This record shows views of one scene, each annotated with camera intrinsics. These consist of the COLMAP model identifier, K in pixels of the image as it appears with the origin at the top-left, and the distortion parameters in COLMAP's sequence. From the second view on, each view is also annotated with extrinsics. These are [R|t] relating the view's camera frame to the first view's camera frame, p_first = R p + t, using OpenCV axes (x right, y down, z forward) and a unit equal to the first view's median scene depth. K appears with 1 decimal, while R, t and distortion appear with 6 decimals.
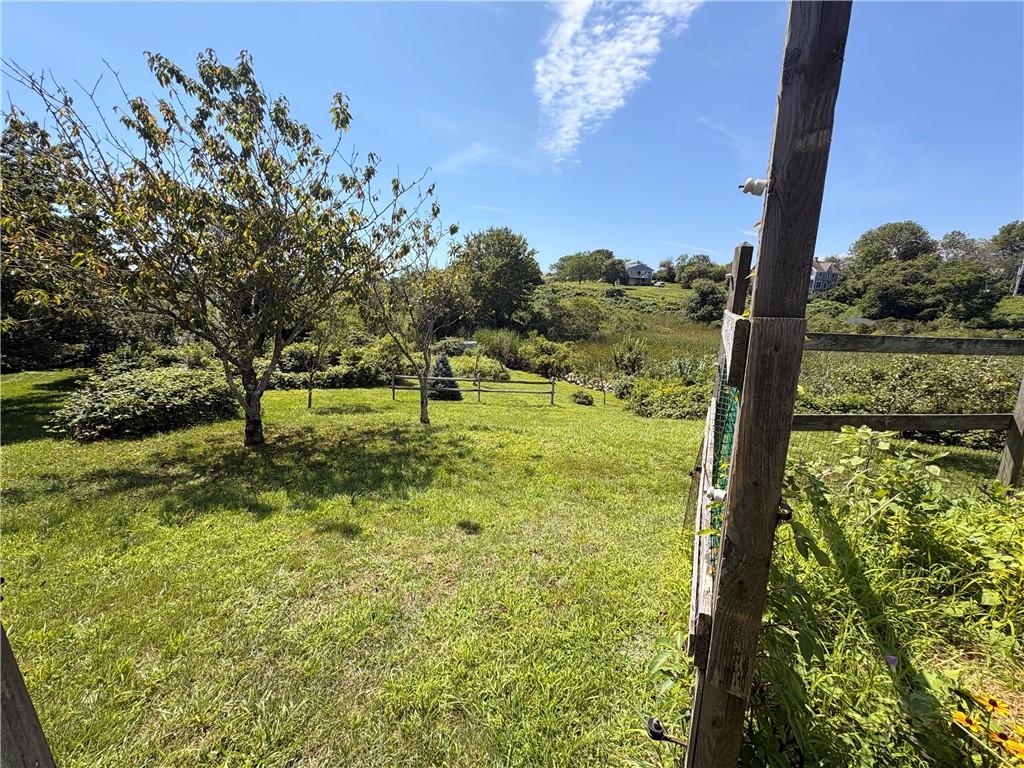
lens RADIAL K [[411.4, 0, 517.3], [0, 411.4, 384.7], [0, 0, 1]] dist [0.001170, 0.000248]
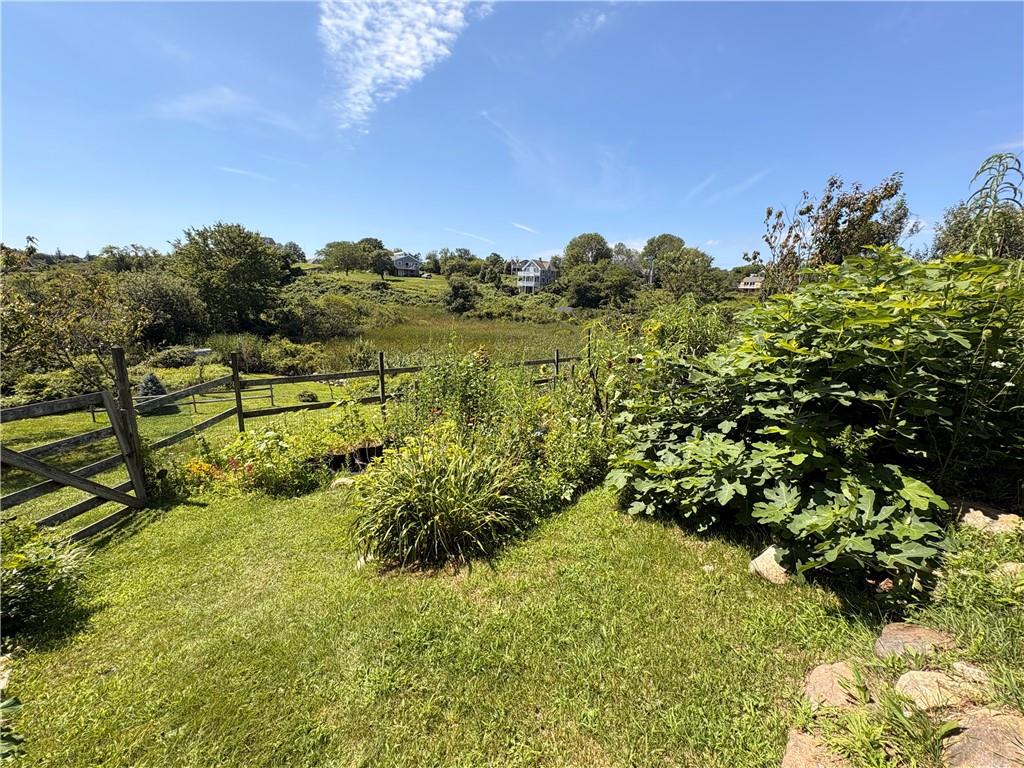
lens RADIAL K [[411.4, 0, 517.3], [0, 411.4, 384.7], [0, 0, 1]] dist [0.001170, 0.000248]
pose [[0.880453, -0.111673, 0.460794, 0.049367], [0.094508, 0.993700, 0.060241, -0.005789], [-0.464618, -0.009491, 0.885460, -0.123506]]
